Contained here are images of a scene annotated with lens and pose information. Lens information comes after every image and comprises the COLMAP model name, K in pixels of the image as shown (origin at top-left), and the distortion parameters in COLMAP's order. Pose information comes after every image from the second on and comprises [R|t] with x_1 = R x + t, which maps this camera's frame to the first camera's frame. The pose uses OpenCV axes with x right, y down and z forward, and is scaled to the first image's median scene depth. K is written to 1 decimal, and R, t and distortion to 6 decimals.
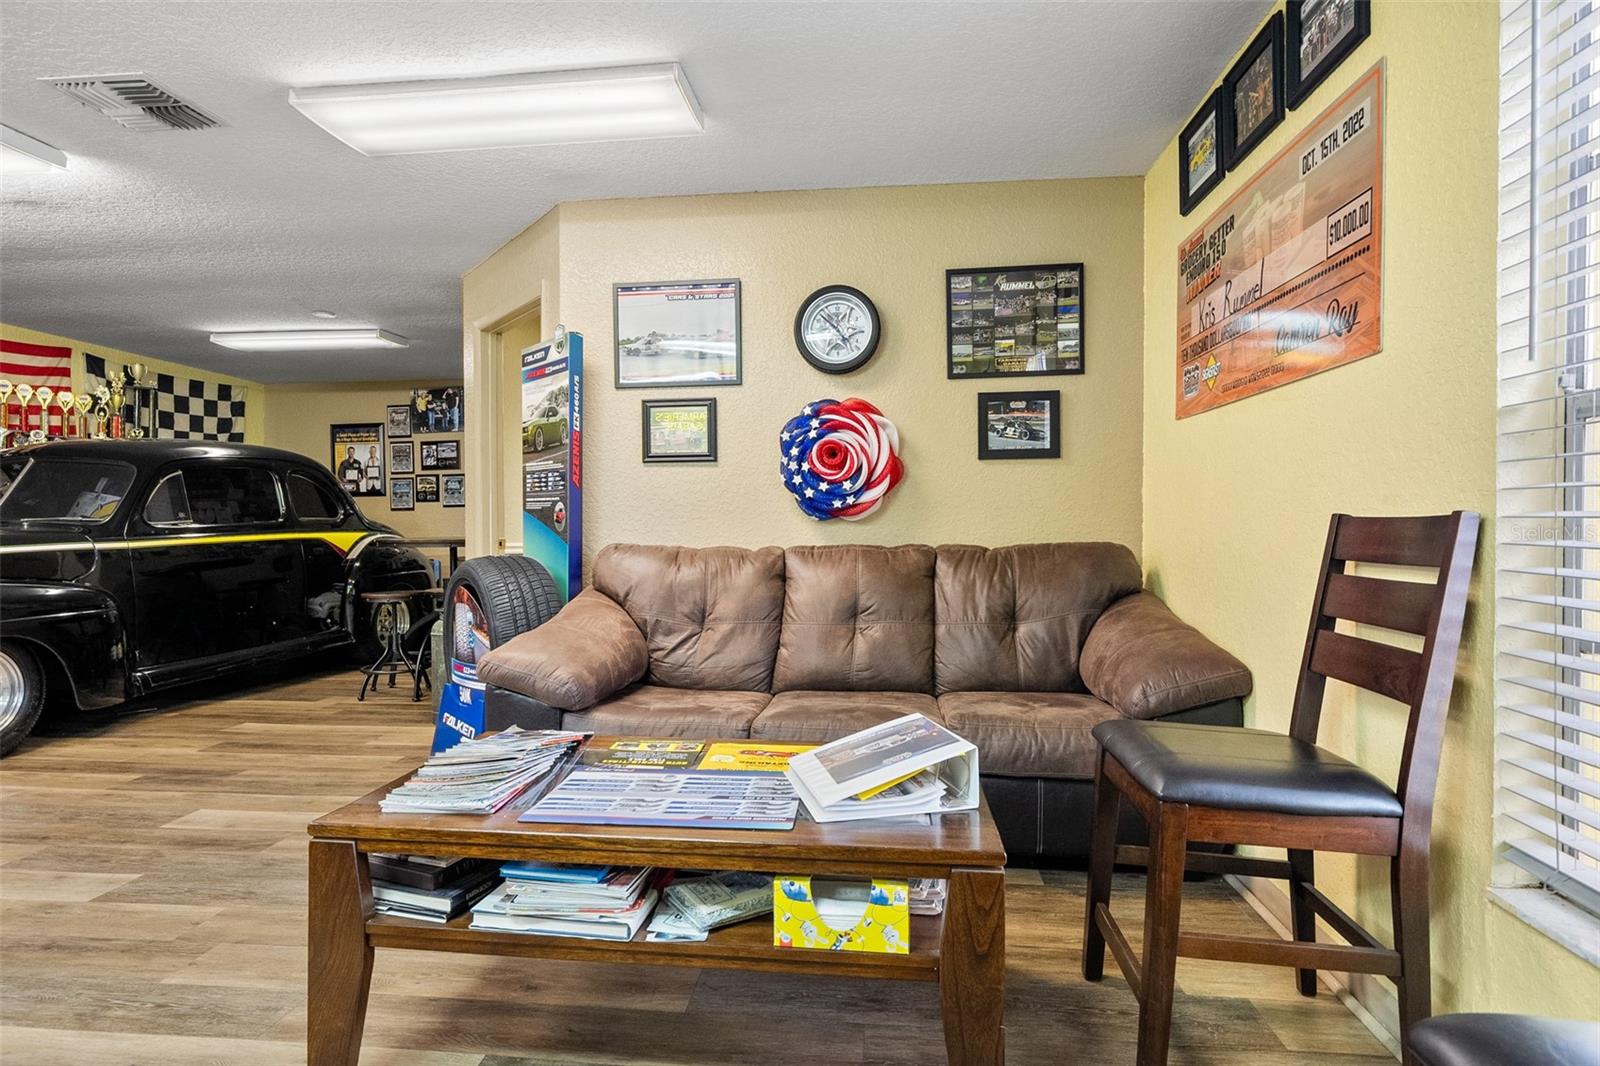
lens RADIAL K [[823.6, 0, 794.1], [0, 823.6, 537.2], [0, 0, 1]] dist [0.000439, 0.000064]
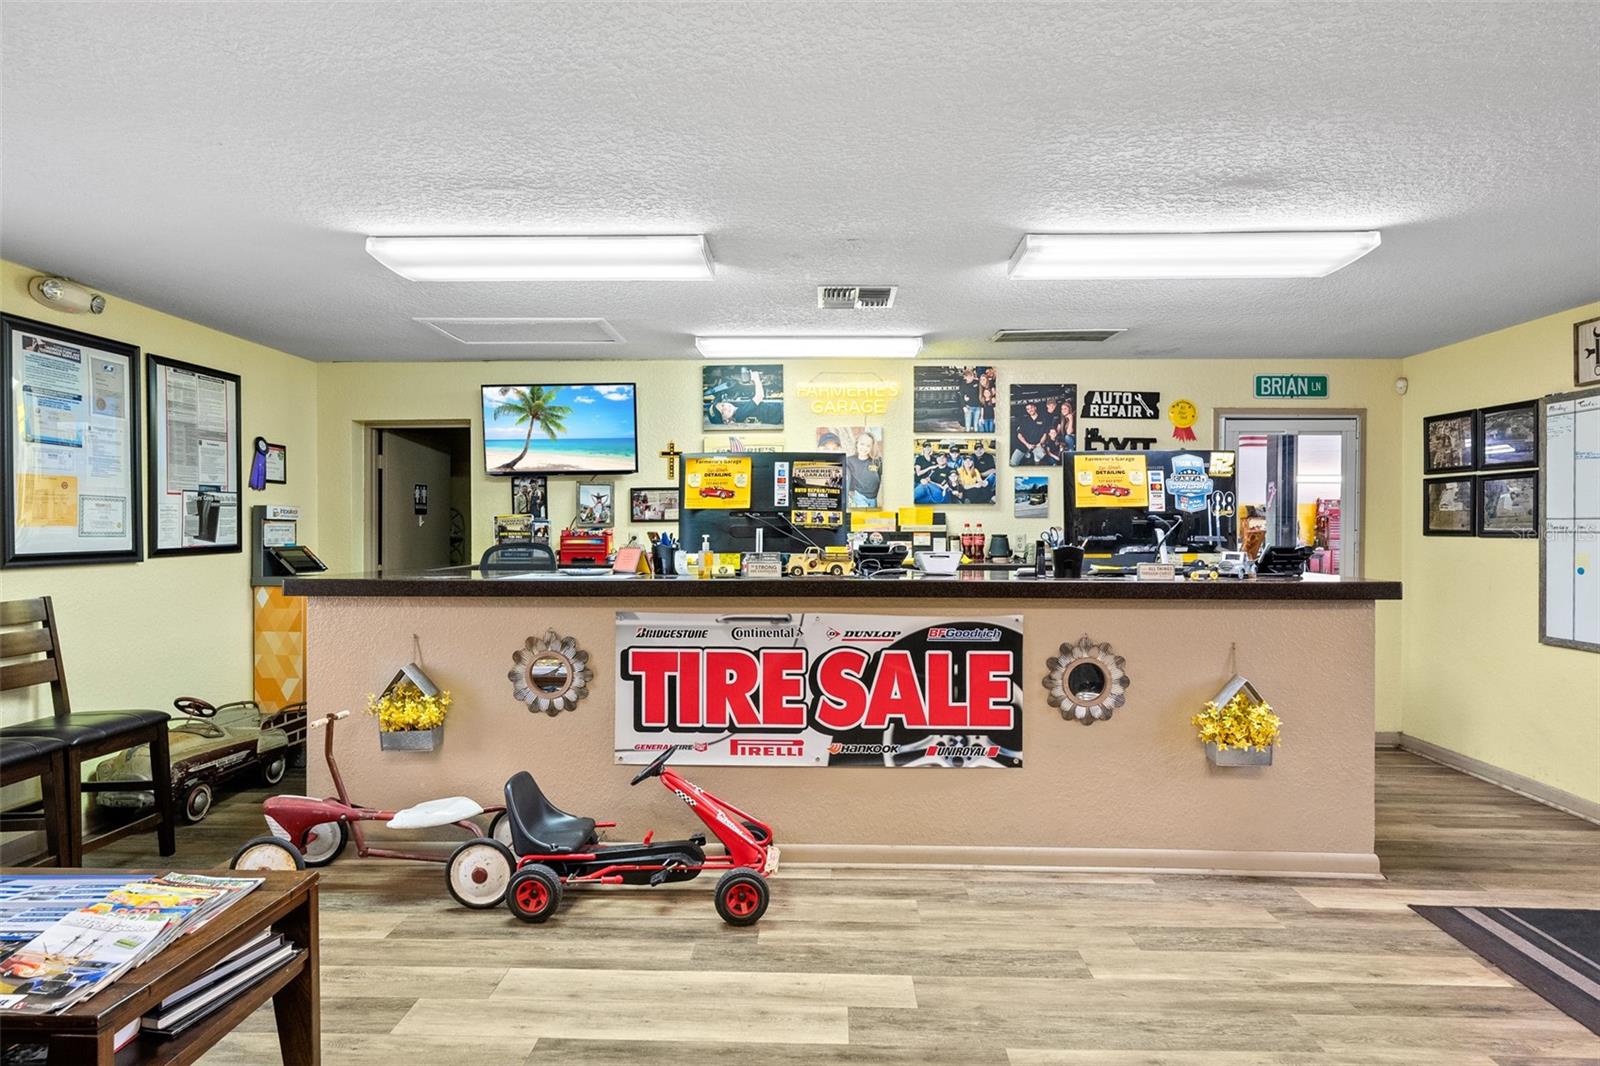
lens RADIAL K [[900.2, 0, 796.5], [0, 900.2, 528.9], [0, 0, 1]] dist [-0.002678, 0.001158]
pose [[-0.997813, 0.001076, -0.066091, -0.438188], [-0.000120, 0.999836, 0.018093, -0.084490], [0.066100, 0.018061, -0.997650, 0.864394]]
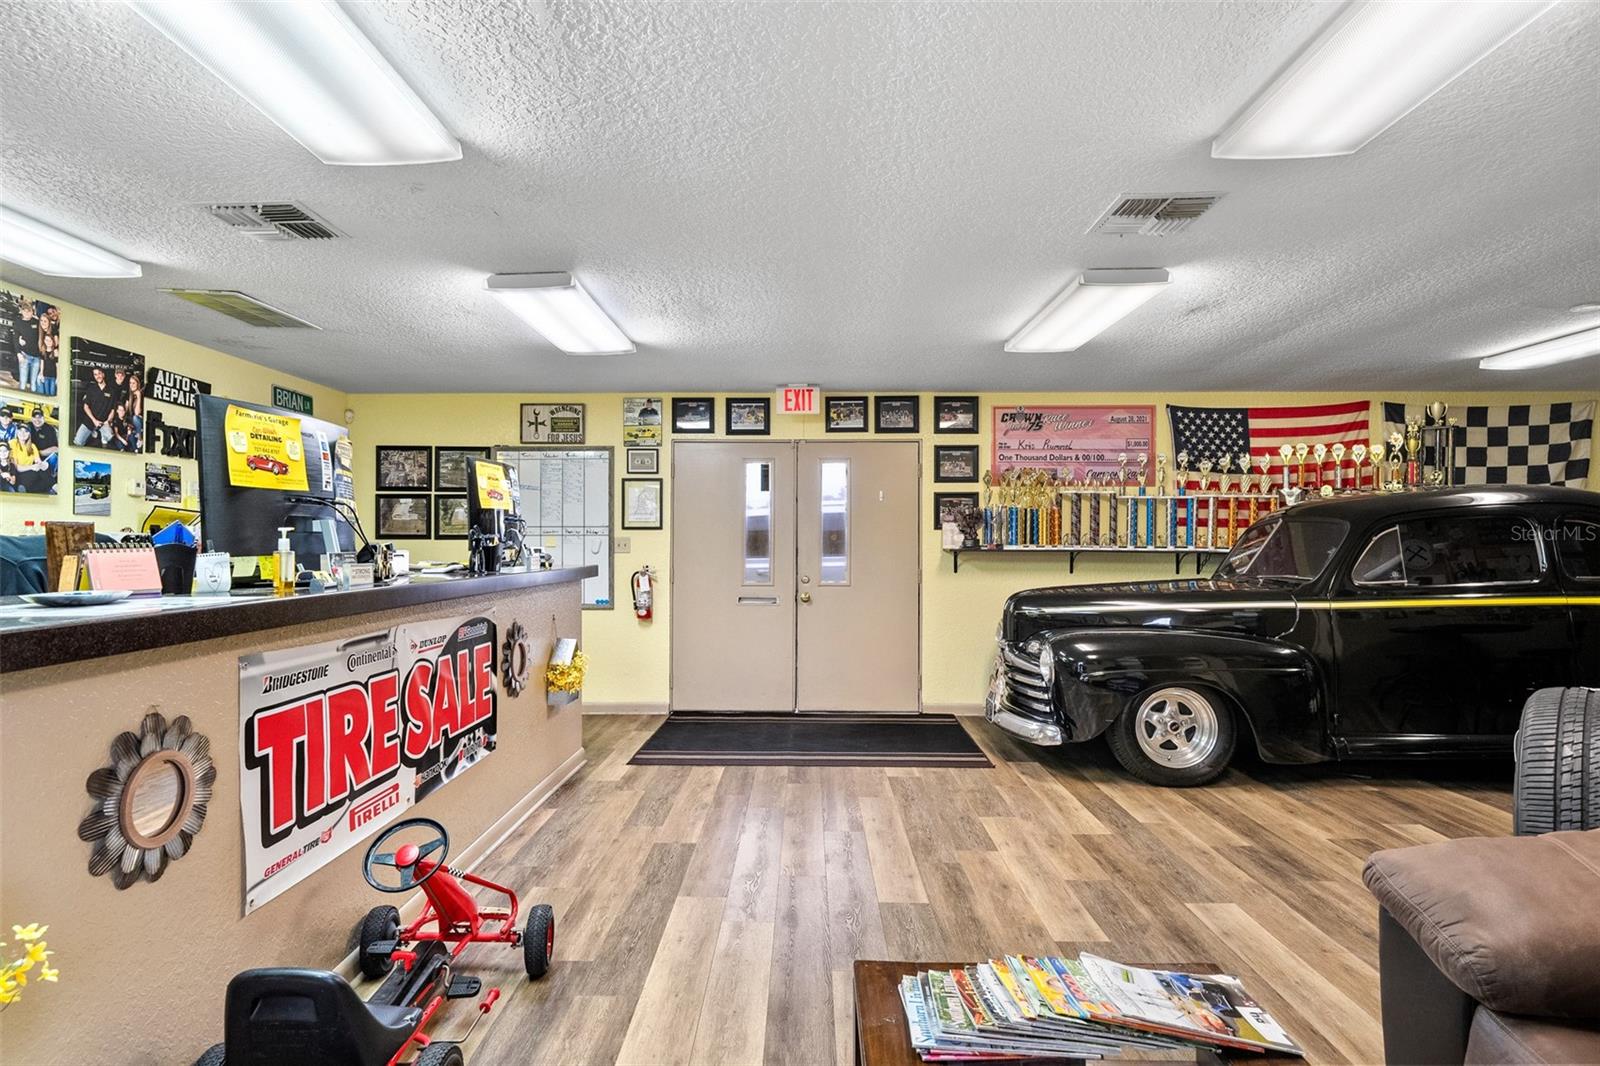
lens RADIAL K [[852.2, 0, 800.0], [0, 852.2, 533.0], [0, 0, 1]] dist [0.001624, 0.000533]
pose [[0.089675, -0.009019, -0.995930, 0.162132], [-0.015286, 0.999829, -0.010431, -0.059238], [0.995854, 0.016159, 0.089522, 0.281625]]
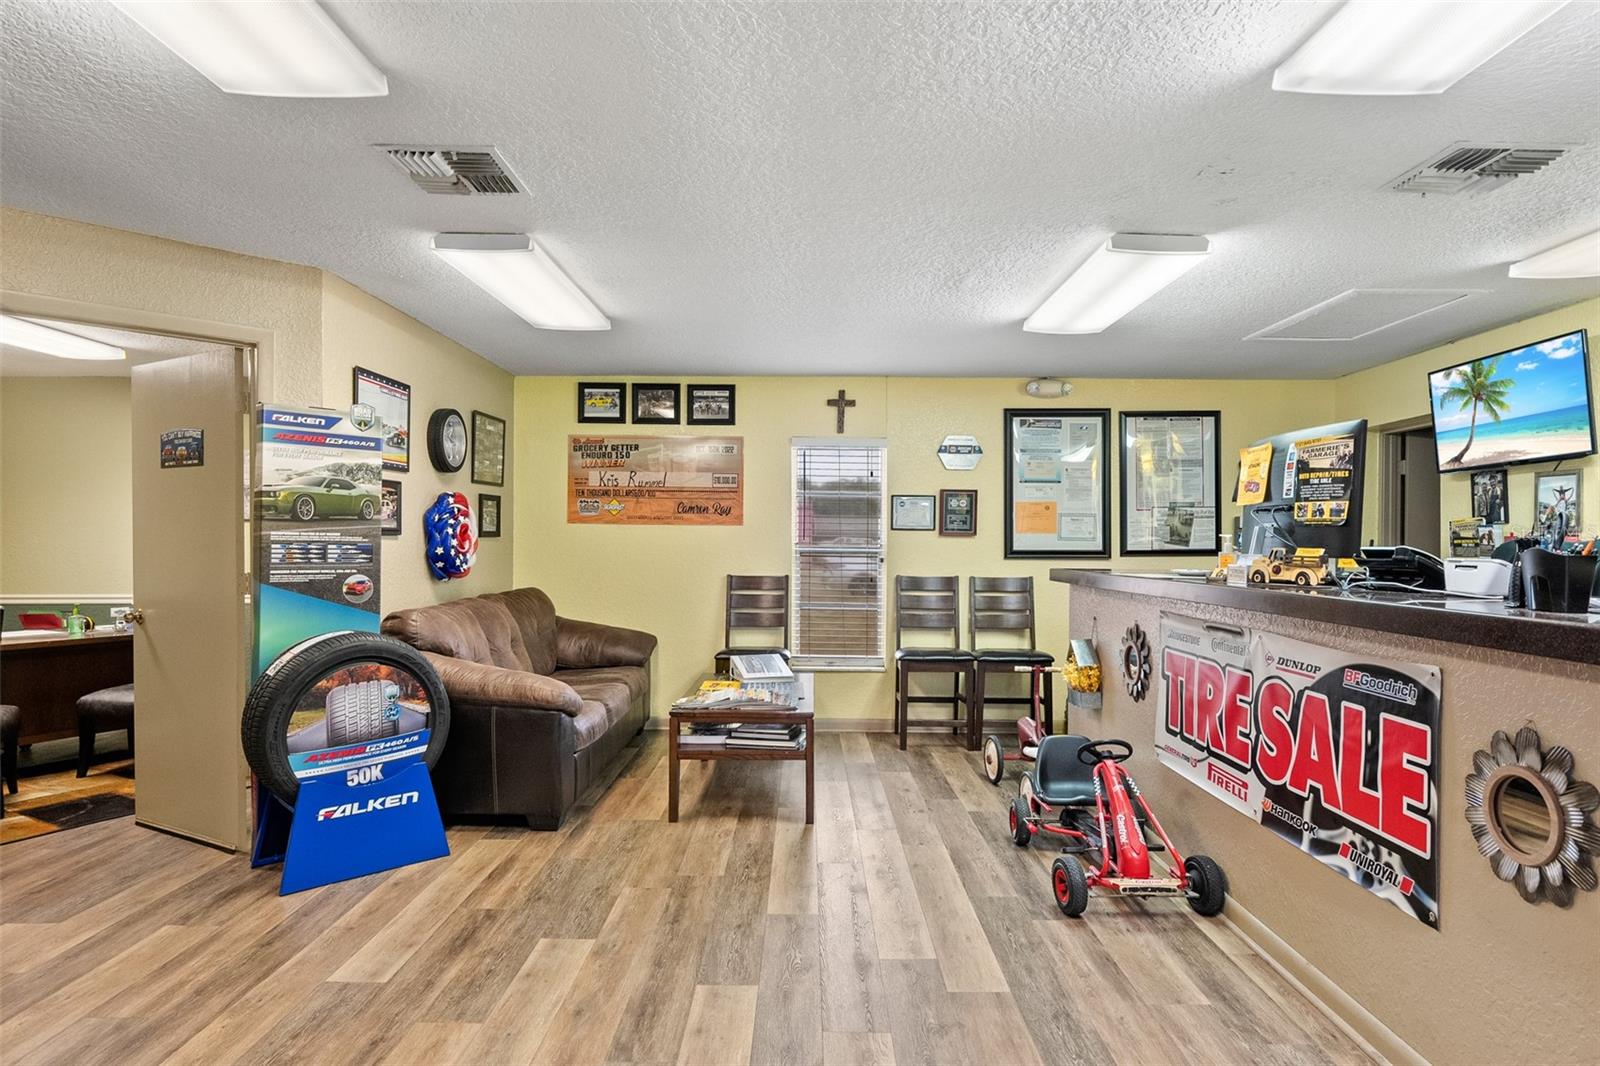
lens RADIAL K [[886.1, 0, 794.6], [0, 886.1, 545.1], [0, 0, 1]] dist [0.000445, 0.000433]
pose [[-0.083404, -0.000738, 0.996516, -1.133283], [0.011225, 0.999936, 0.001680, -0.059606], [-0.996453, 0.011326, -0.083390, 0.436145]]
